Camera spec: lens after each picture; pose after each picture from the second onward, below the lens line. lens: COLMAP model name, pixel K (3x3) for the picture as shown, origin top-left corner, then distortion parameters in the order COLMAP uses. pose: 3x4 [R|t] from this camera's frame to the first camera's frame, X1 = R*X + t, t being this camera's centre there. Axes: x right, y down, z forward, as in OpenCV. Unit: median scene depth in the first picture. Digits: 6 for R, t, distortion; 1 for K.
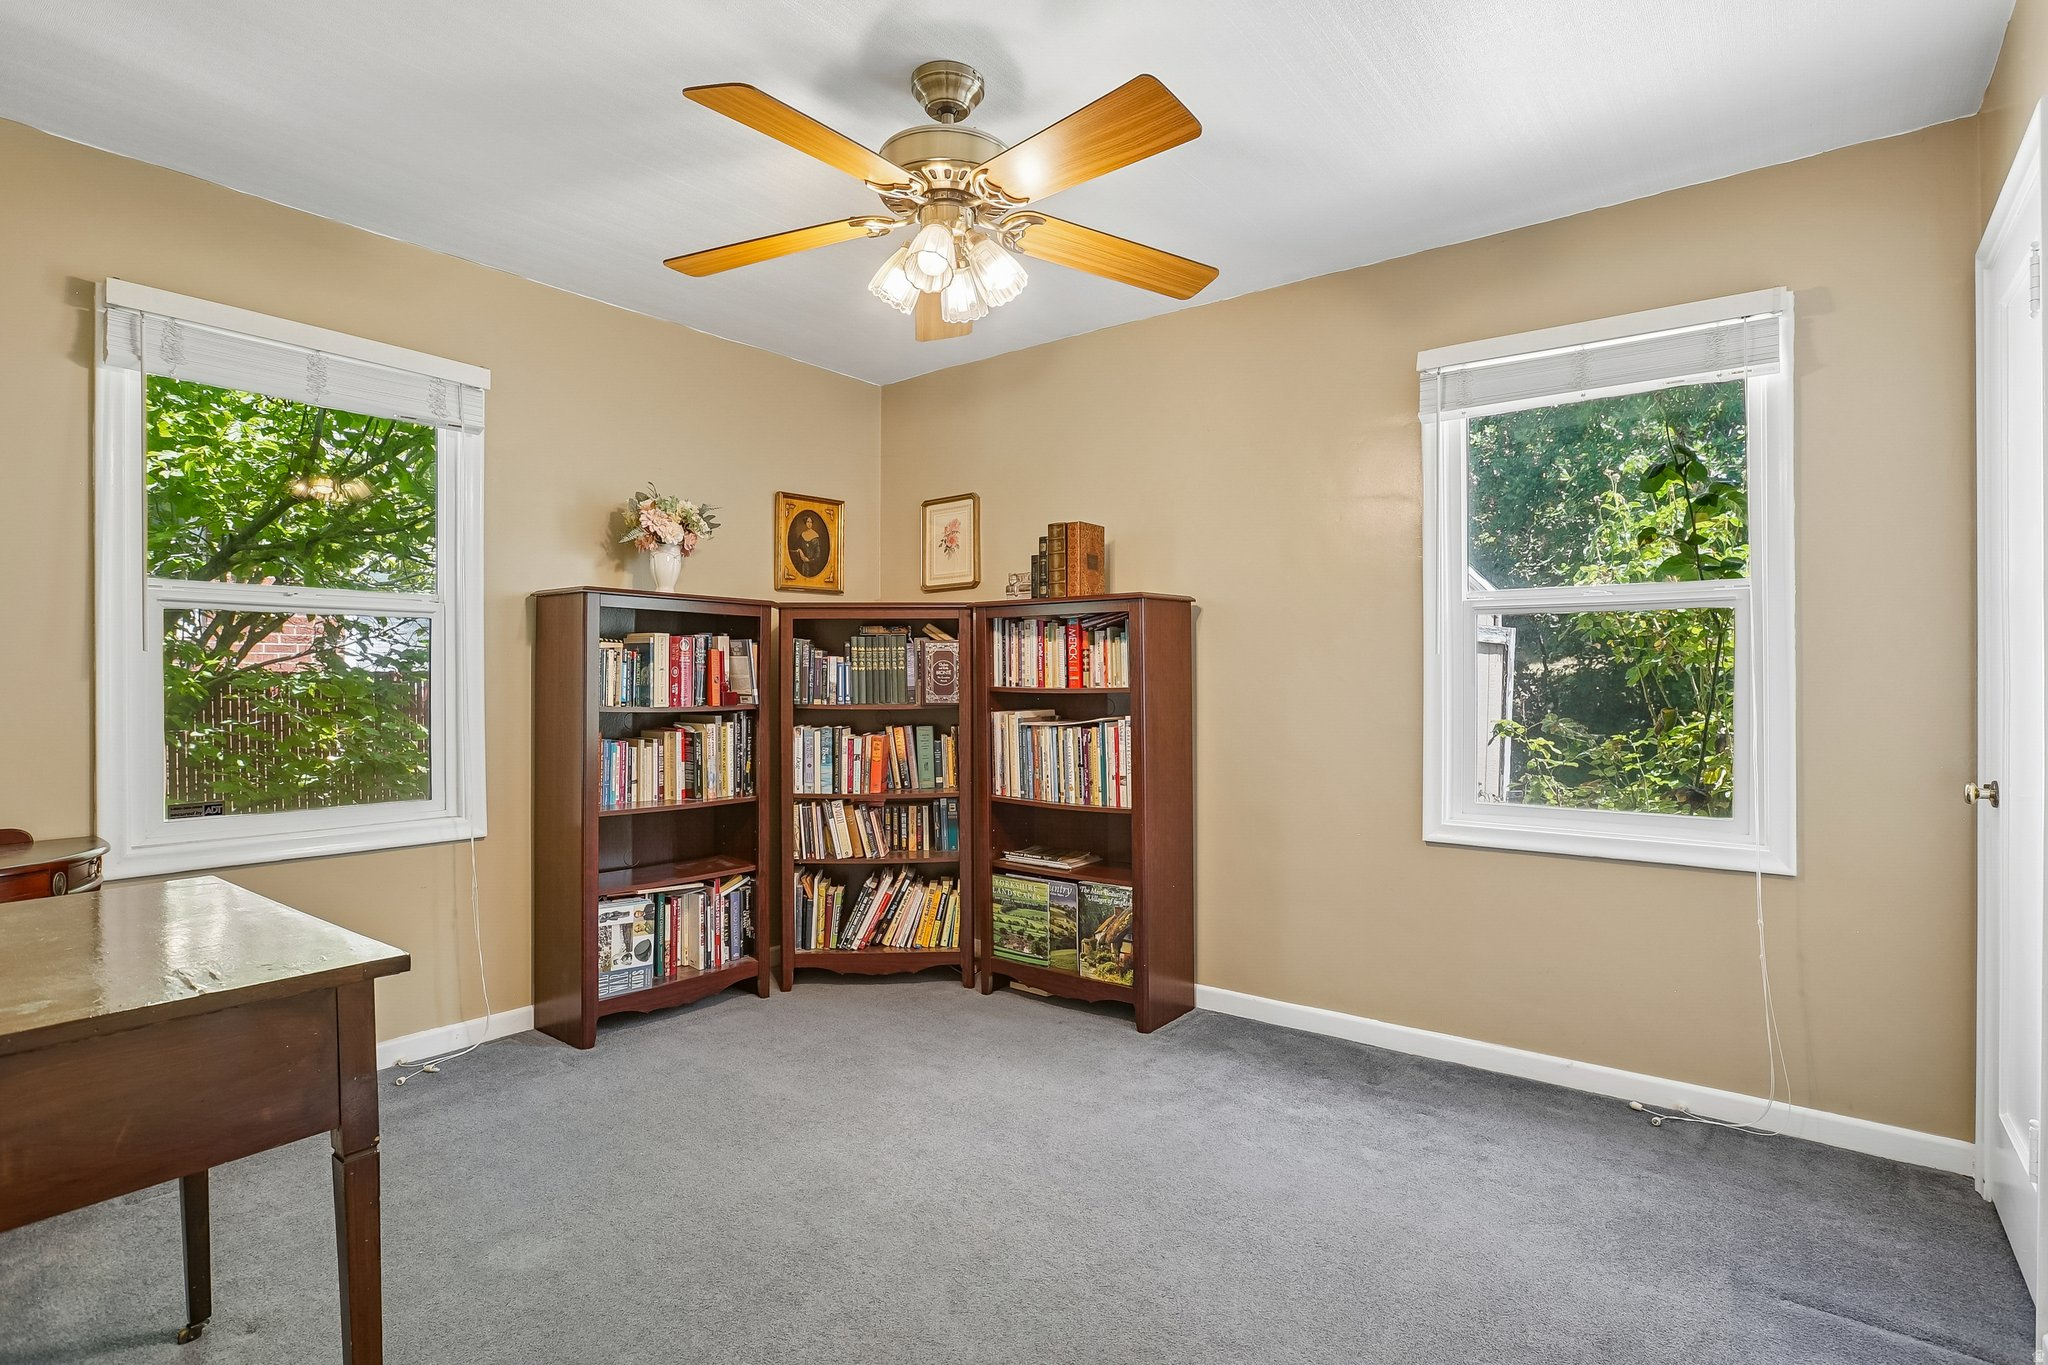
lens RADIAL K [[1038.7, 0, 1028.8], [0, 1038.7, 689.2], [0, 0, 1]] dist [-0.007451, -0.000601]
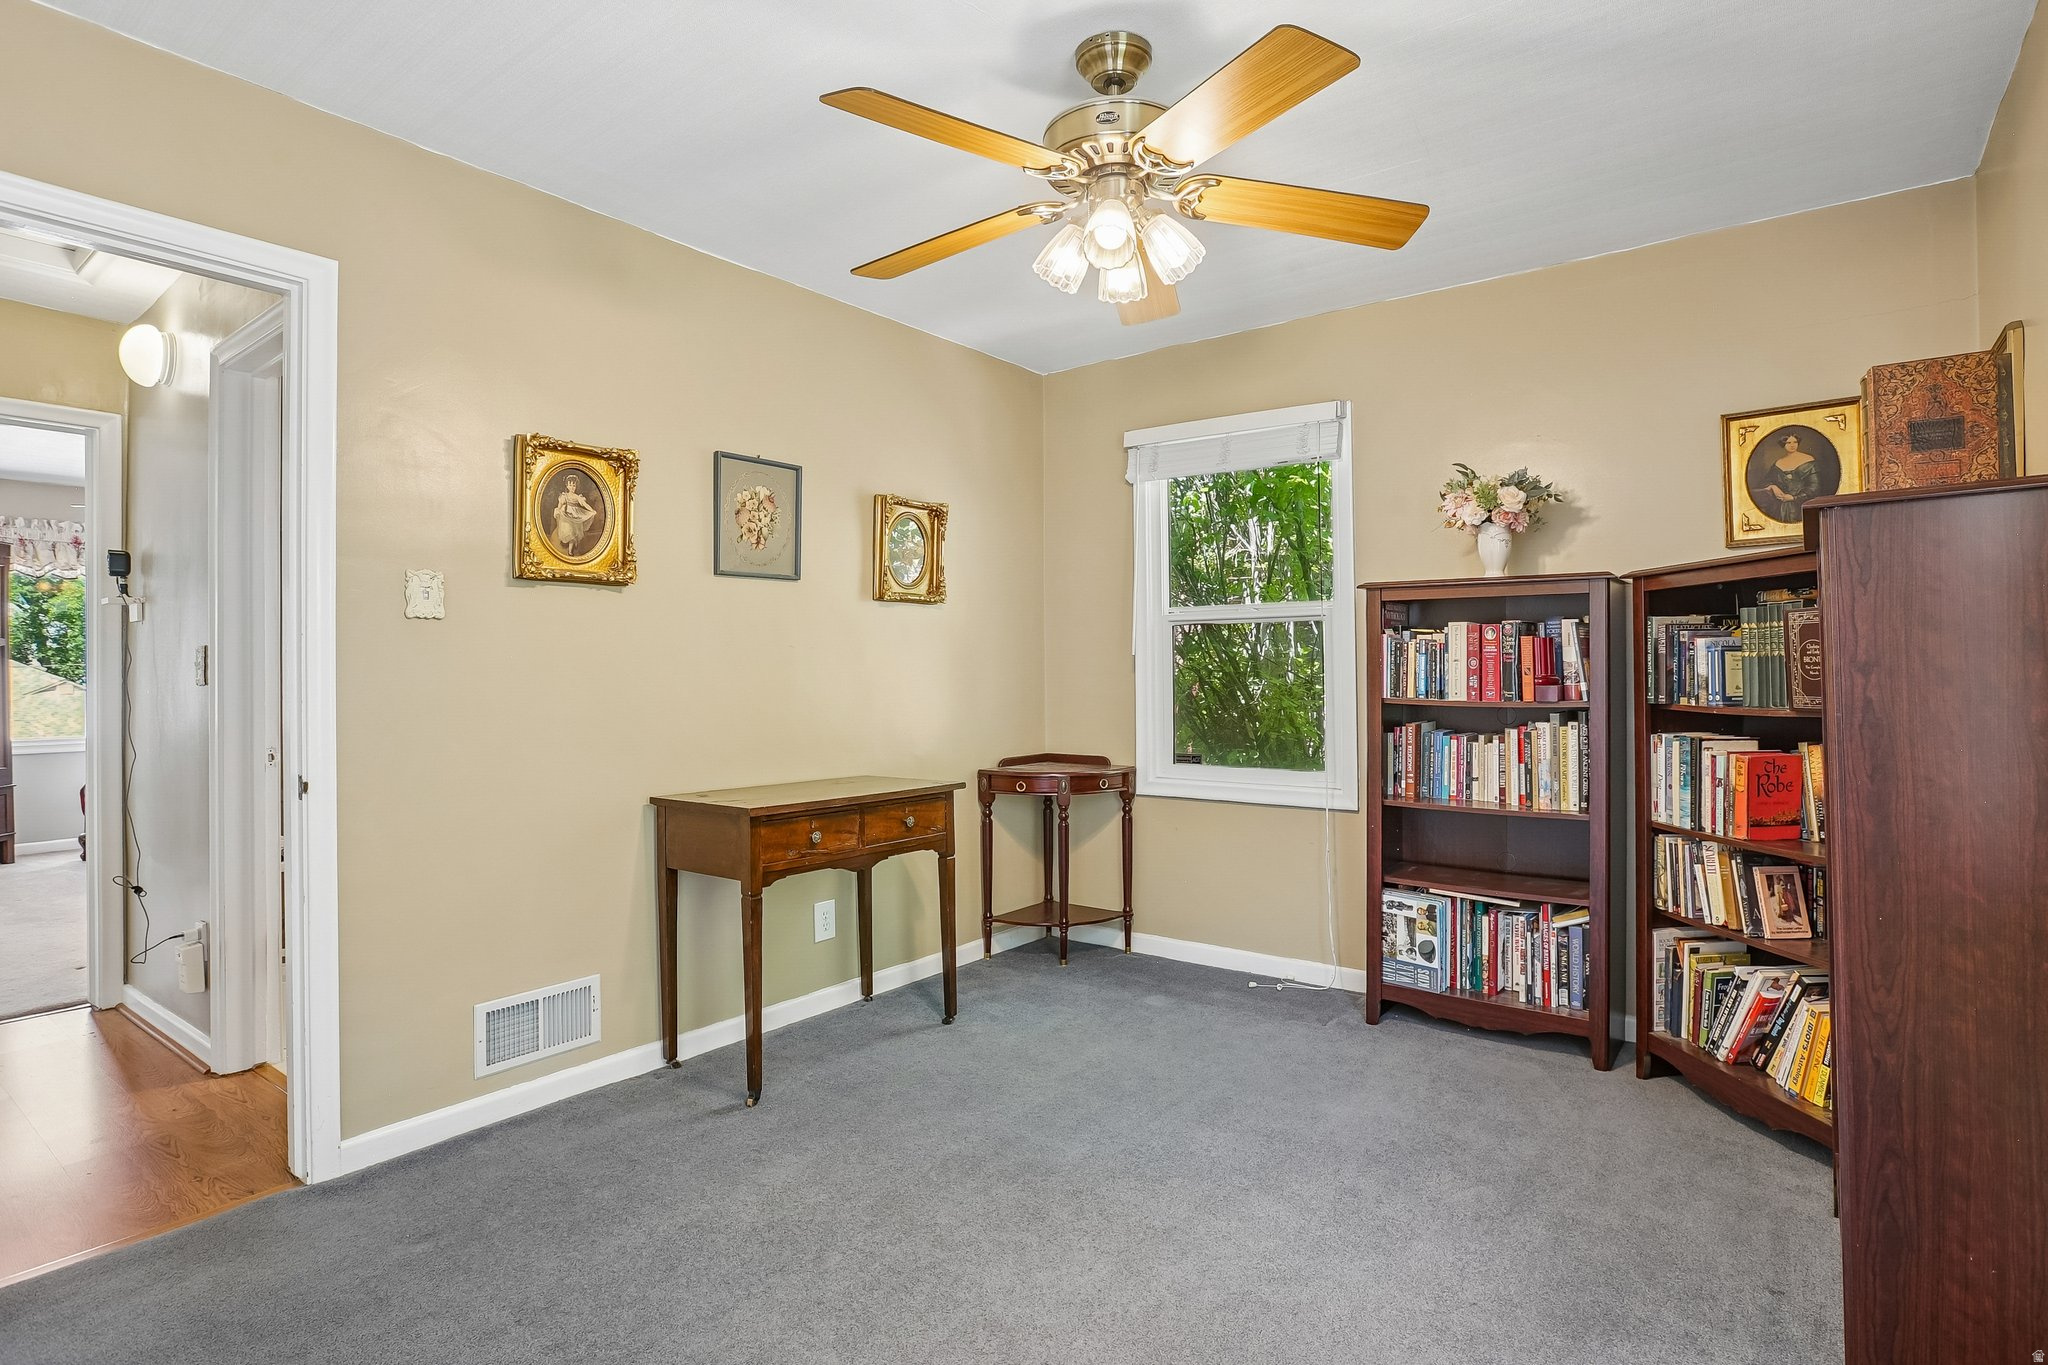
lens RADIAL K [[1031.7, 0, 1028.8], [0, 1031.7, 668.1], [0, 0, 1]] dist [-0.033102, 0.011281]
pose [[0.024047, -0.003359, -0.999705, 0.543288], [-0.003115, 0.999989, -0.003435, -0.007628], [0.999706, 0.003197, 0.024036, 0.566222]]
